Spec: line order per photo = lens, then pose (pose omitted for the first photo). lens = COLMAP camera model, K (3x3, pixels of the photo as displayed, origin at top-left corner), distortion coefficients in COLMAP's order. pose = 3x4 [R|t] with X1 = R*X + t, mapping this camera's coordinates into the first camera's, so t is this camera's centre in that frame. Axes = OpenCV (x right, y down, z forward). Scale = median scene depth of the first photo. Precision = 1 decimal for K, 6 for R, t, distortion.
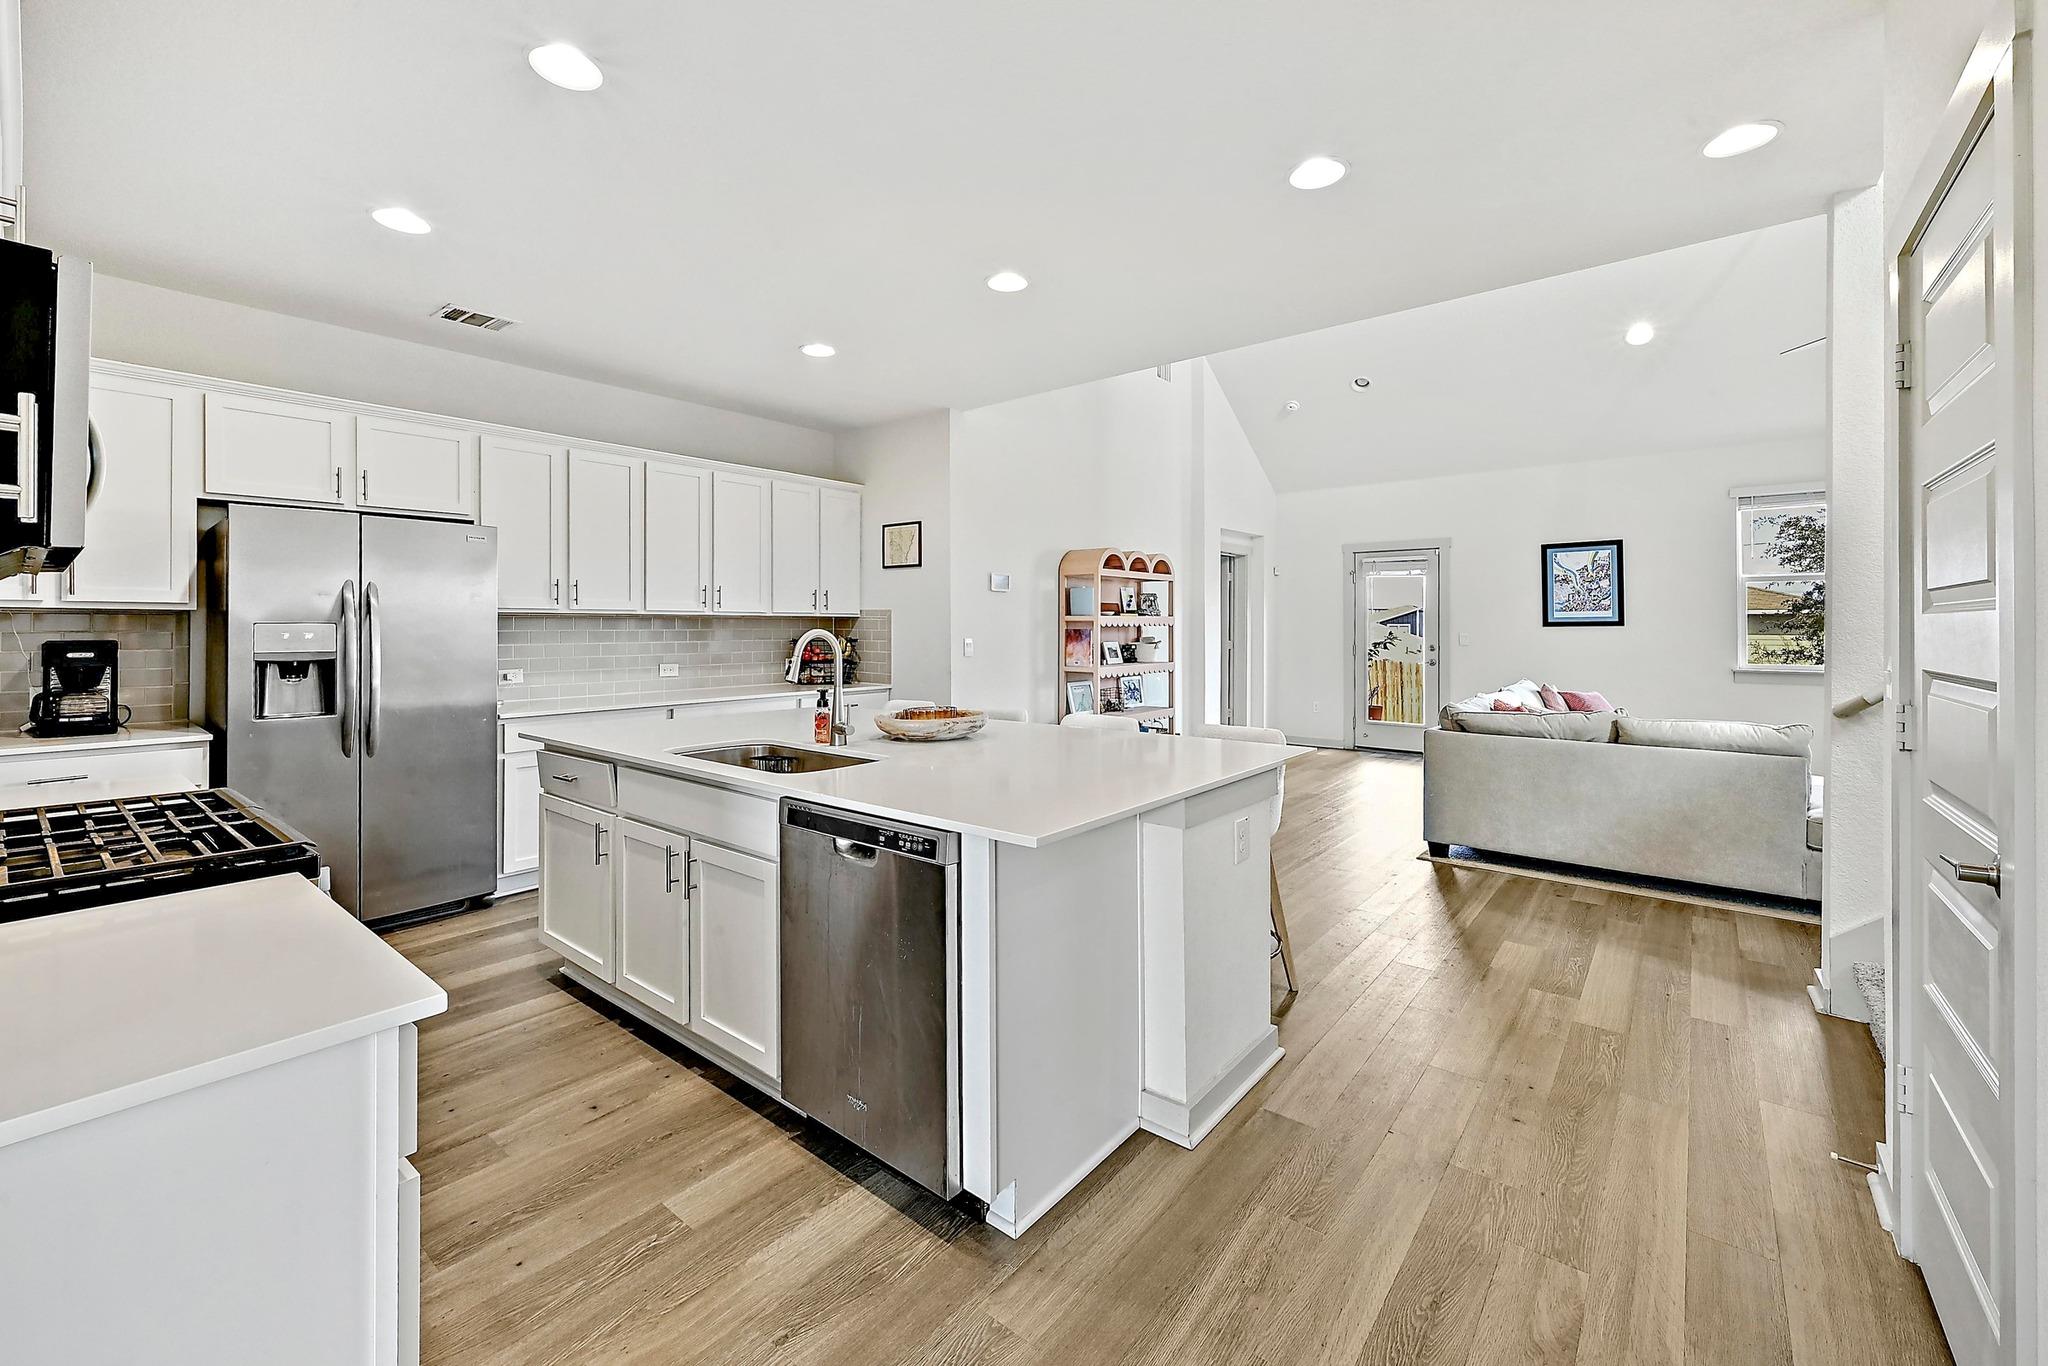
lens RADIAL K [[825.4, 0, 1034.7], [0, 825.4, 621.4], [0, 0, 1]] dist [-0.002226, 0.000612]
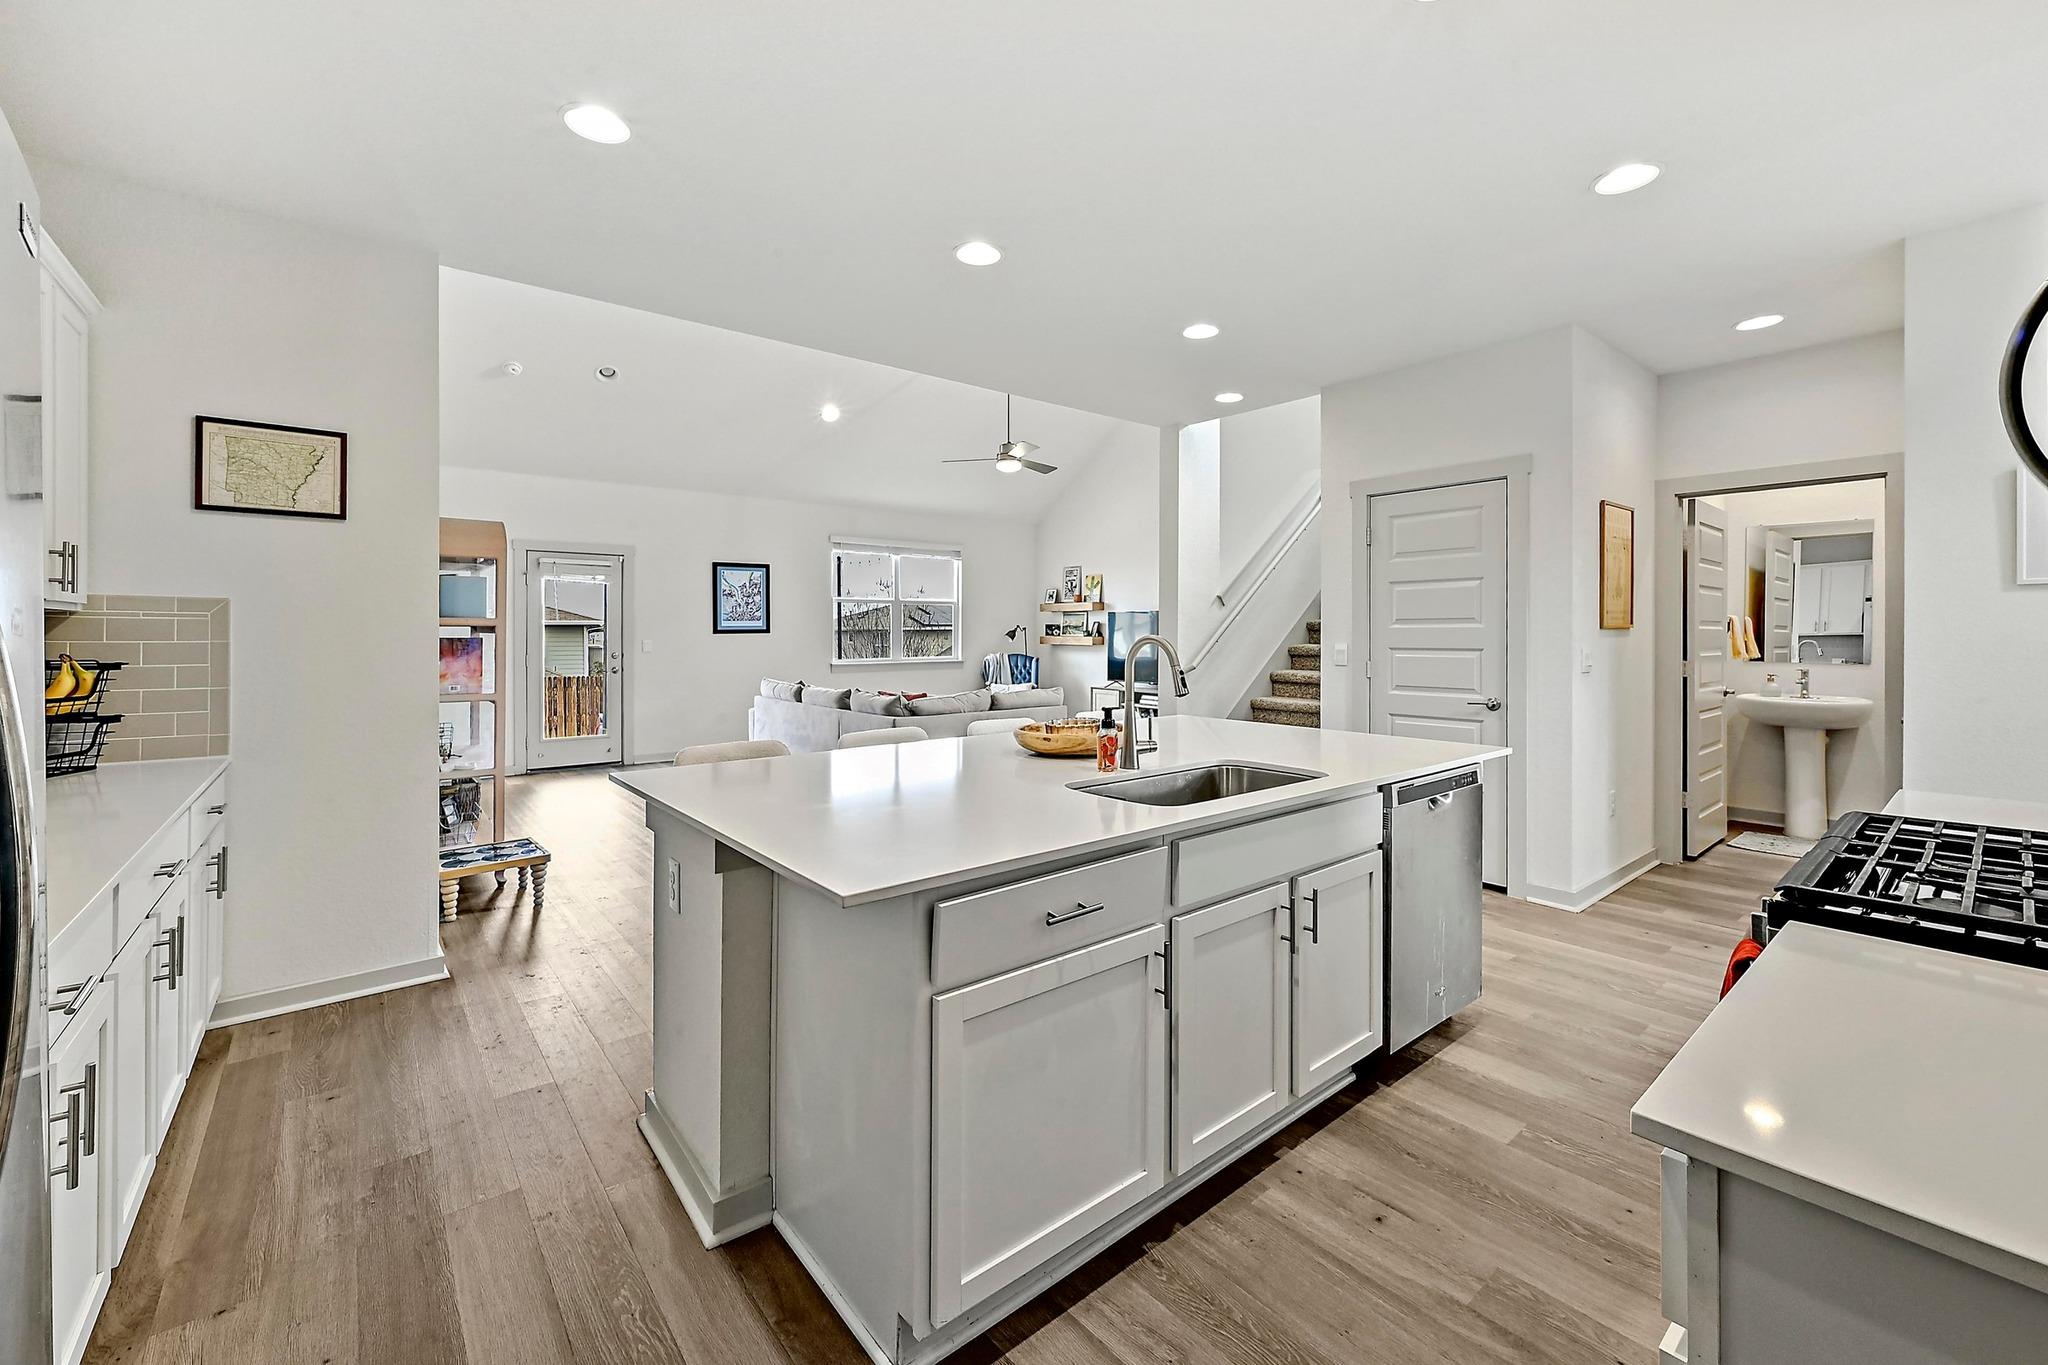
lens RADIAL K [[825.4, 0, 1015.2], [0, 825.4, 635.6], [0, 0, 1]] dist [-0.002226, 0.000612]
pose [[0.215390, -0.003051, 0.976523, -0.630232], [-0.004005, 0.999984, 0.004007, 0.004003], [-0.976520, -0.004774, 0.215374, 0.527470]]
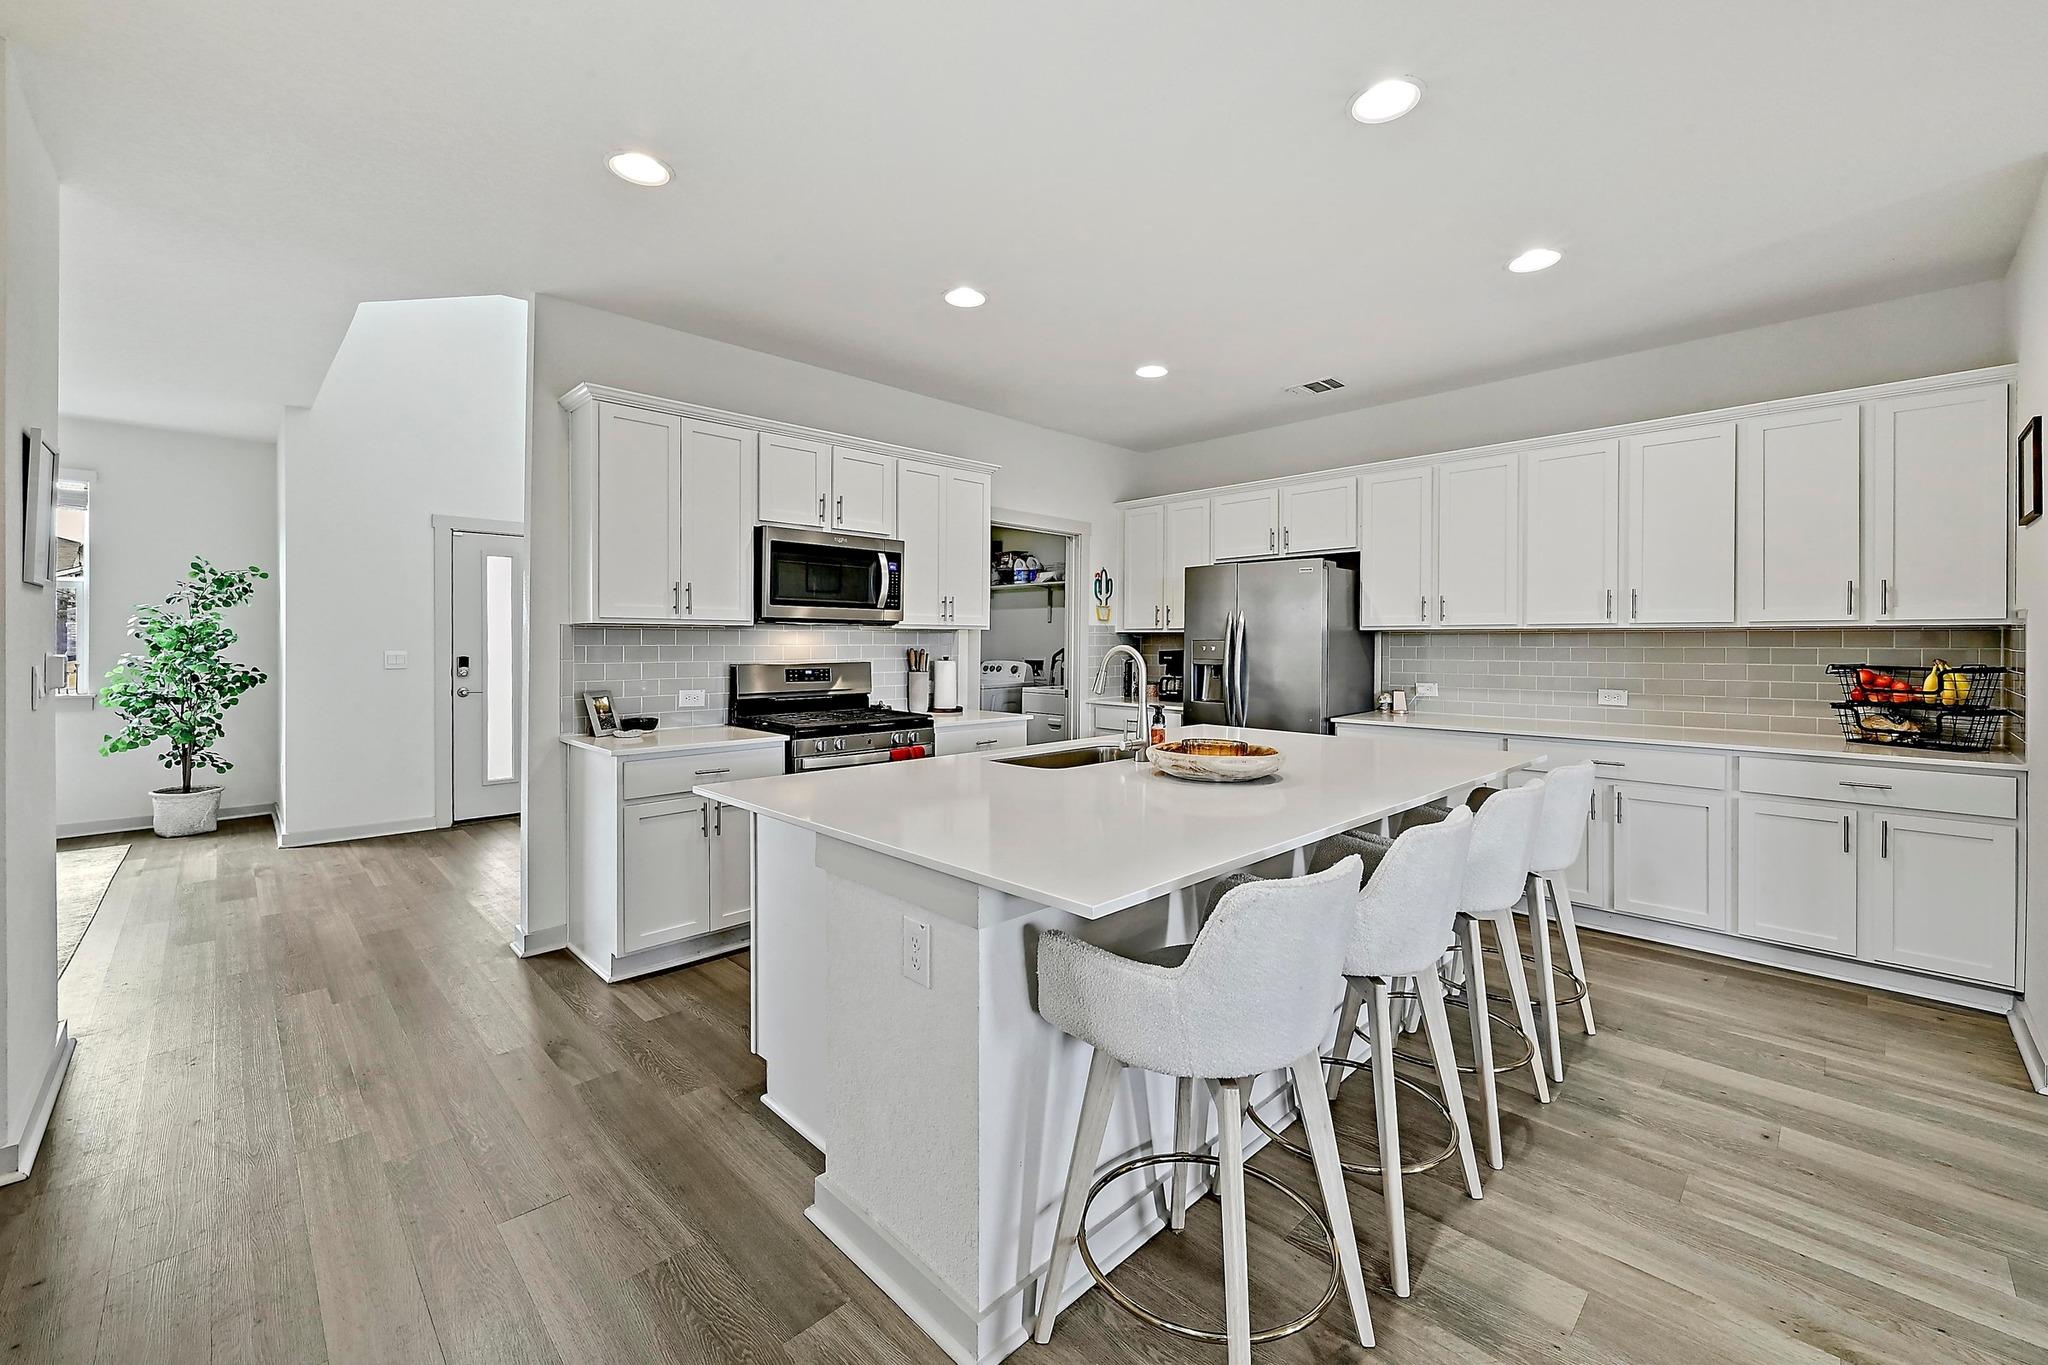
lens RADIAL K [[825.4, 0, 1026.3], [0, 825.4, 648.7], [0, 0, 1]] dist [-0.002226, 0.000612]
pose [[-0.118543, 0.009449, -0.992904, 0.436049], [0.003916, 0.999951, 0.009048, 0.002320], [0.992941, -0.002816, -0.118574, 0.555258]]
